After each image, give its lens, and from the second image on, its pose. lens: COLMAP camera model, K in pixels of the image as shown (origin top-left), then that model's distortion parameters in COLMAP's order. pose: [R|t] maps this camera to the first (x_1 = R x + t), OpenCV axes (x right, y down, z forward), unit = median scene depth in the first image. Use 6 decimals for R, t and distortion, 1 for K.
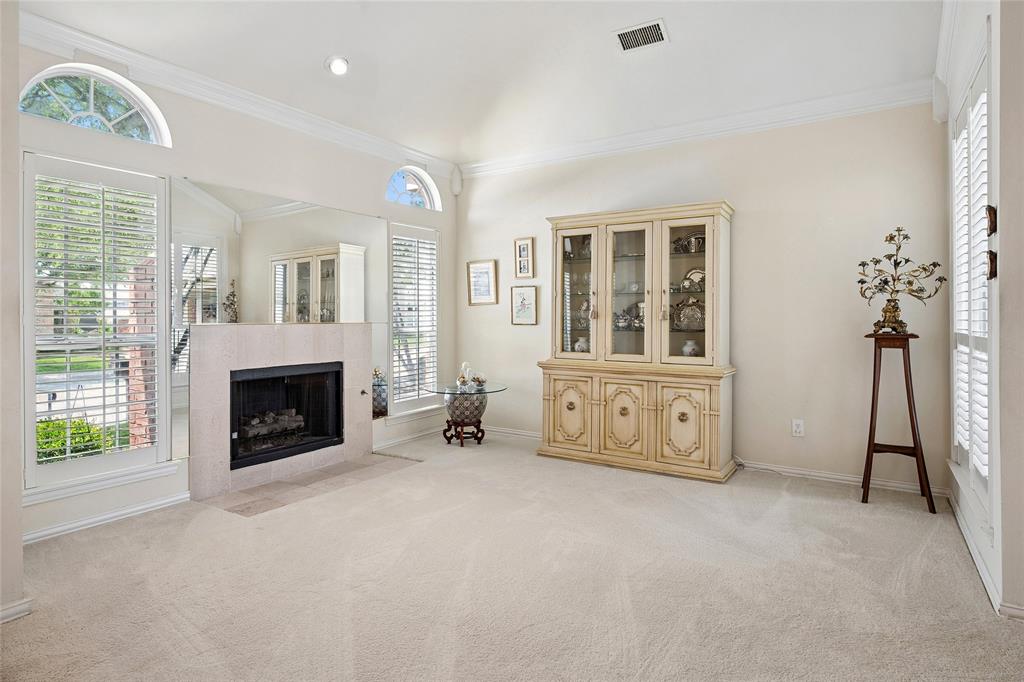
lens RADIAL K [[553.2, 0, 508.0], [0, 553.2, 322.7], [0, 0, 1]] dist [-0.002453, -0.000032]
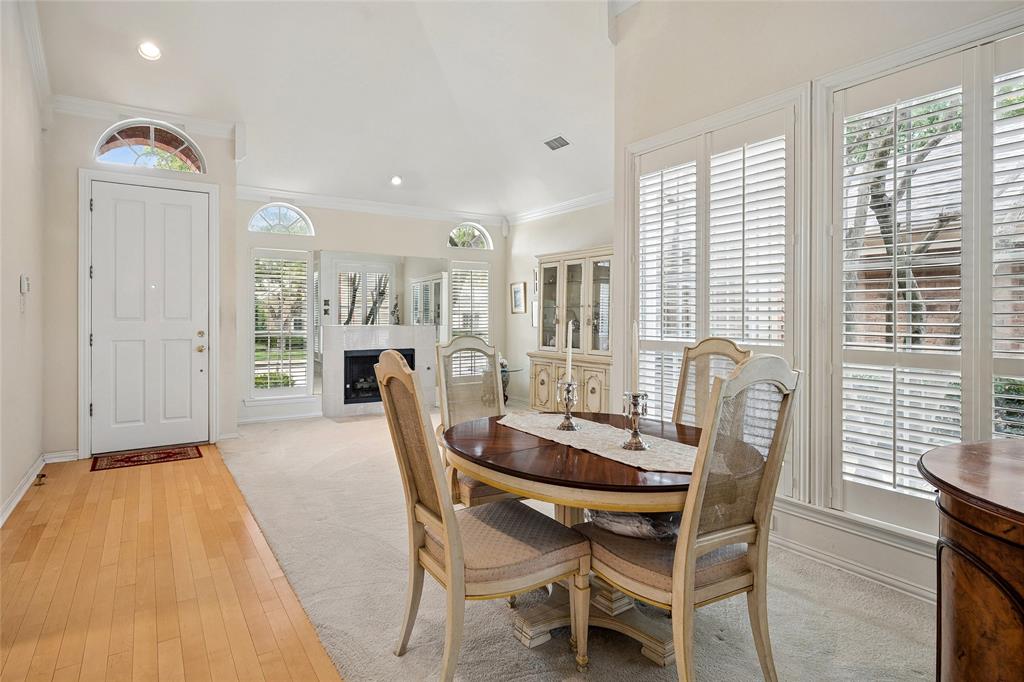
lens RADIAL K [[583.9, 0, 512.7], [0, 583.9, 318.1], [0, 0, 1]] dist [0.004411, 0.000262]
pose [[0.909912, 0.002424, -0.414793, 0.690075], [-0.008836, 0.999869, -0.013539, -0.000018], [0.414706, 0.015985, 0.909815, -0.462283]]
